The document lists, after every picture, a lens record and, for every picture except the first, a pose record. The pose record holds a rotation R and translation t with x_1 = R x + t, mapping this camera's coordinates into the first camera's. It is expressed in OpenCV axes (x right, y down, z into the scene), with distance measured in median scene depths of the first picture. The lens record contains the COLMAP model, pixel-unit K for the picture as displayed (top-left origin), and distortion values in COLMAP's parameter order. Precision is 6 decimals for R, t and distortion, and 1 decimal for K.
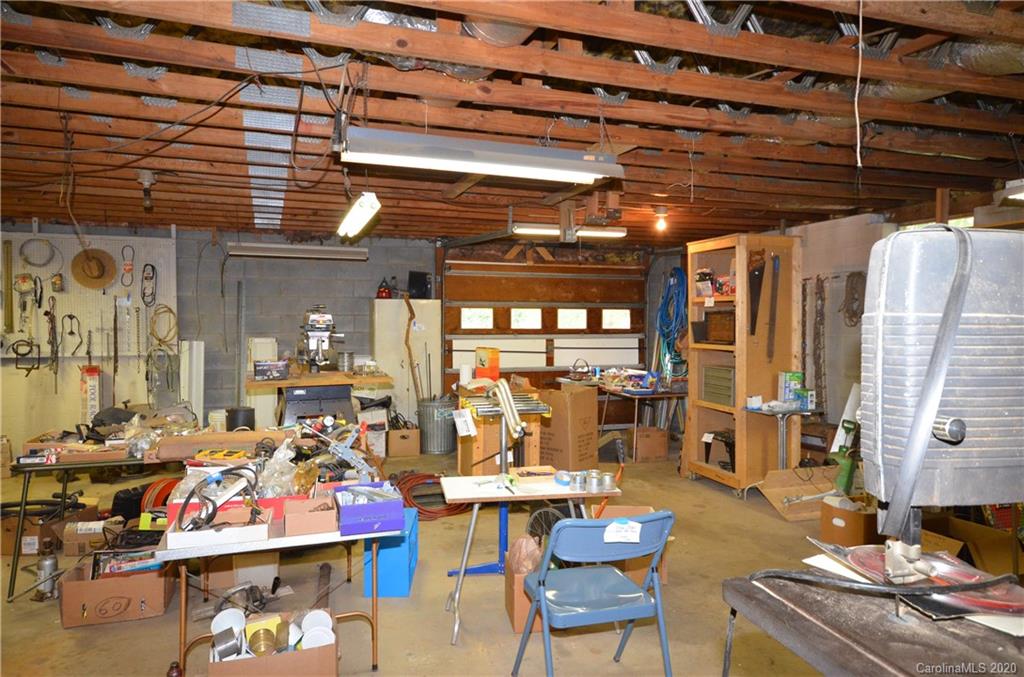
lens RADIAL K [[695.7, 0, 513.9], [0, 695.7, 337.5], [0, 0, 1]] dist [0.000761, 0.000563]
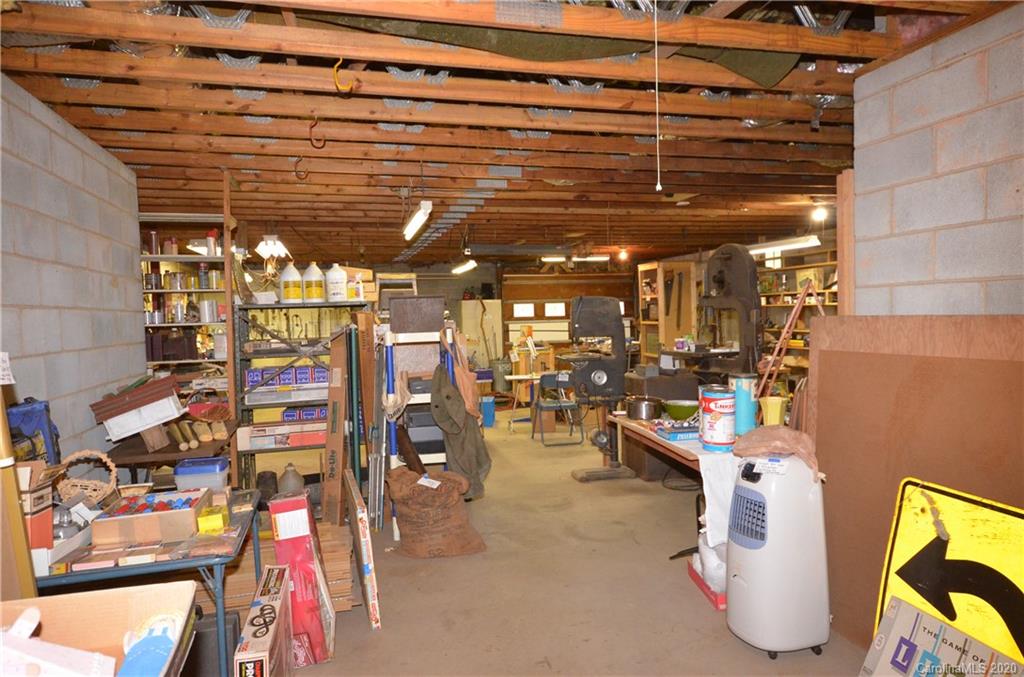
lens RADIAL K [[695.7, 0, 512.3], [0, 695.7, 340.5], [0, 0, 1]] dist [0.000761, 0.000563]
pose [[0.996049, -0.024213, -0.085442, 0.061259], [0.025782, 0.999518, 0.017315, 0.014533], [0.084982, -0.019450, 0.996193, -0.654573]]
